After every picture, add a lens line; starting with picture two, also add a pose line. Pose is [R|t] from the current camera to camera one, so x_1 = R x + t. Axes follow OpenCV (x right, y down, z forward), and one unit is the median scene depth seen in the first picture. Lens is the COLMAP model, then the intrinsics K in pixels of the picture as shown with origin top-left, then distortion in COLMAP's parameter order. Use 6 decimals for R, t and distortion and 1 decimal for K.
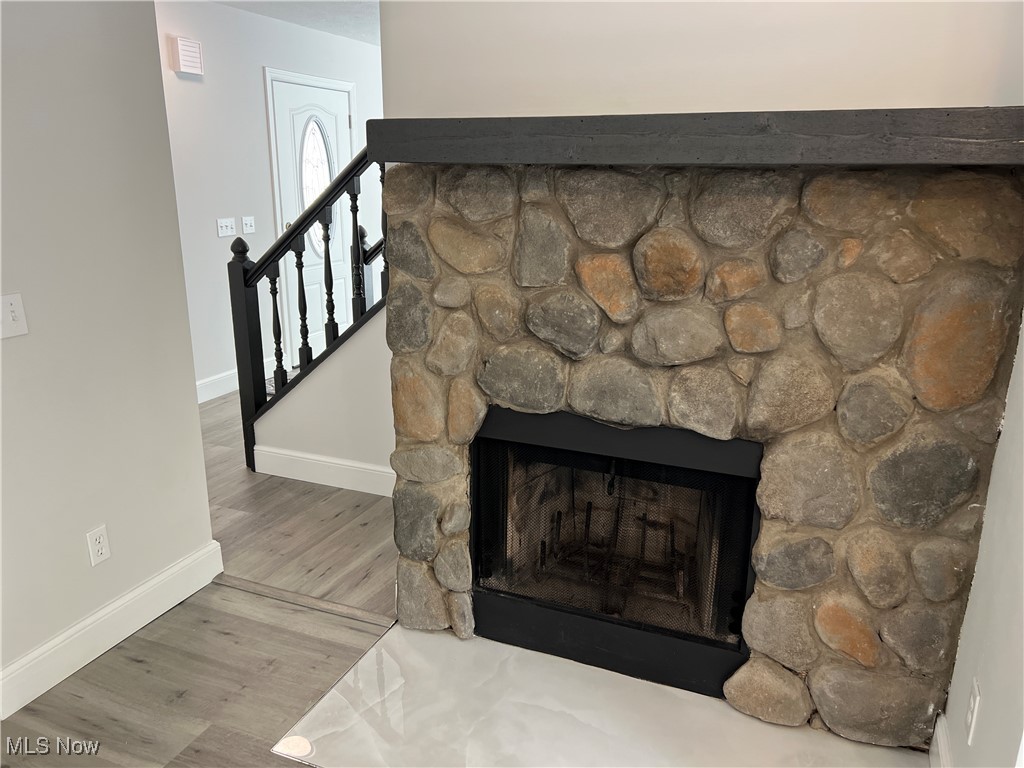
lens RADIAL K [[782.9, 0, 506.6], [0, 782.9, 385.5], [0, 0, 1]] dist [0.065919, -0.066511]
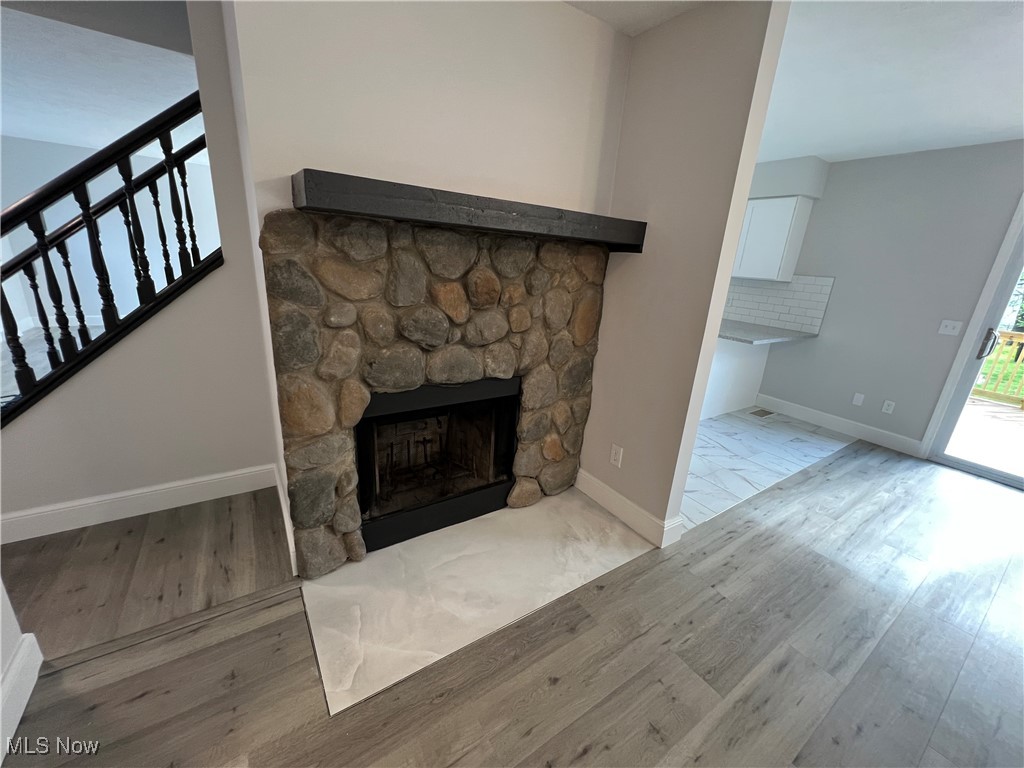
lens RADIAL K [[412.1, 0, 518.2], [0, 412.1, 387.4], [0, 0, 1]] dist [0.001928, 0.000047]
pose [[0.540172, -0.225462, 0.810790, -0.532370], [0.165671, 0.973080, 0.160216, -0.067875], [-0.825086, 0.047780, 0.562983, 0.400911]]
